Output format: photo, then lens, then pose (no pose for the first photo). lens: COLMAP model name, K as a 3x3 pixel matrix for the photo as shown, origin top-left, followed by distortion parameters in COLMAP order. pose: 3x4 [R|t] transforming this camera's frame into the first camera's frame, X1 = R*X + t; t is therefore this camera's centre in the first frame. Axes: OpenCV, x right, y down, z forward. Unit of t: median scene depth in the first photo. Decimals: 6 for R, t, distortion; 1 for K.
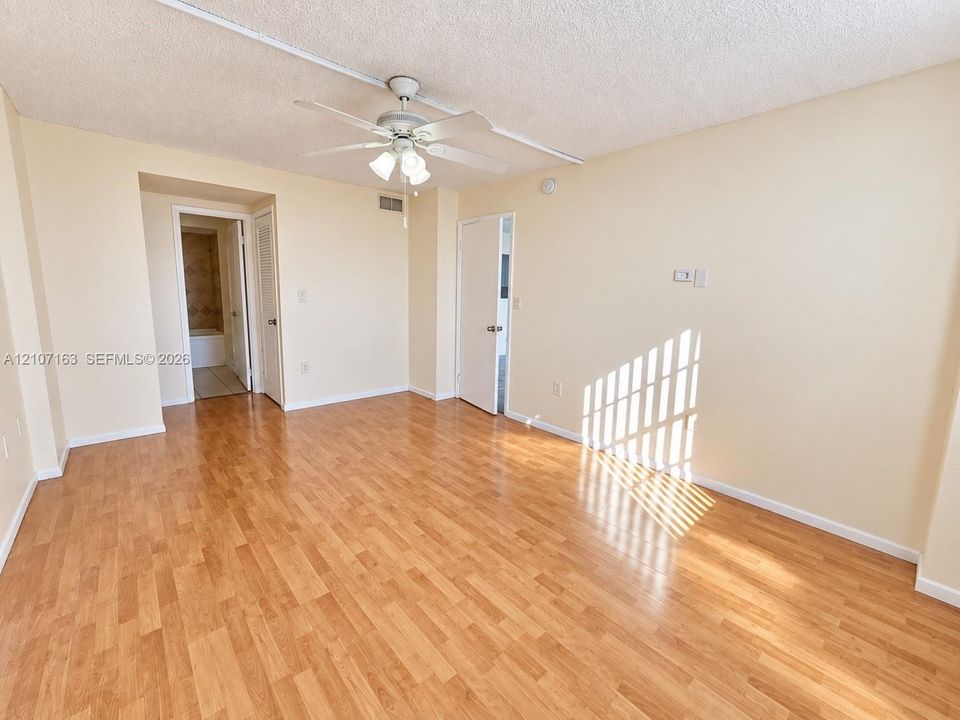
lens RADIAL K [[411.4, 0, 480.0], [0, 411.4, 360.0], [0, 0, 1]] dist [0.000585, 0.000076]
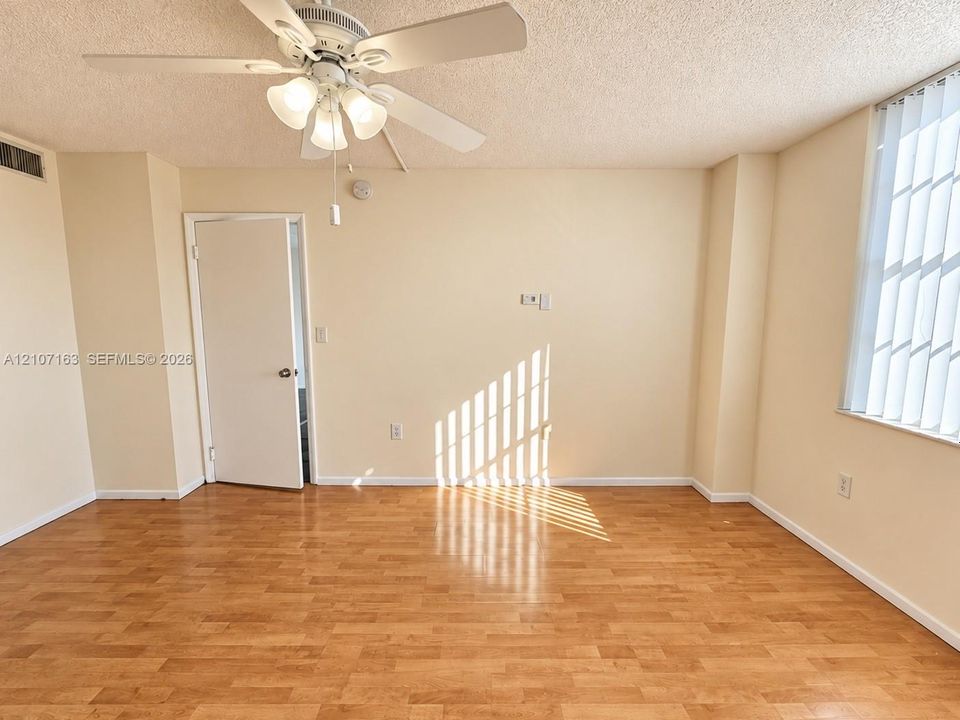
lens RADIAL K [[398.3, 0, 490.7], [0, 398.3, 385.6], [0, 0, 1]] dist [-0.002959, -0.000027]
pose [[0.659653, -0.154782, 0.735459, -0.303885], [0.149087, 0.986066, 0.073803, -0.065295], [-0.736635, 0.060963, 0.673538, 0.333875]]
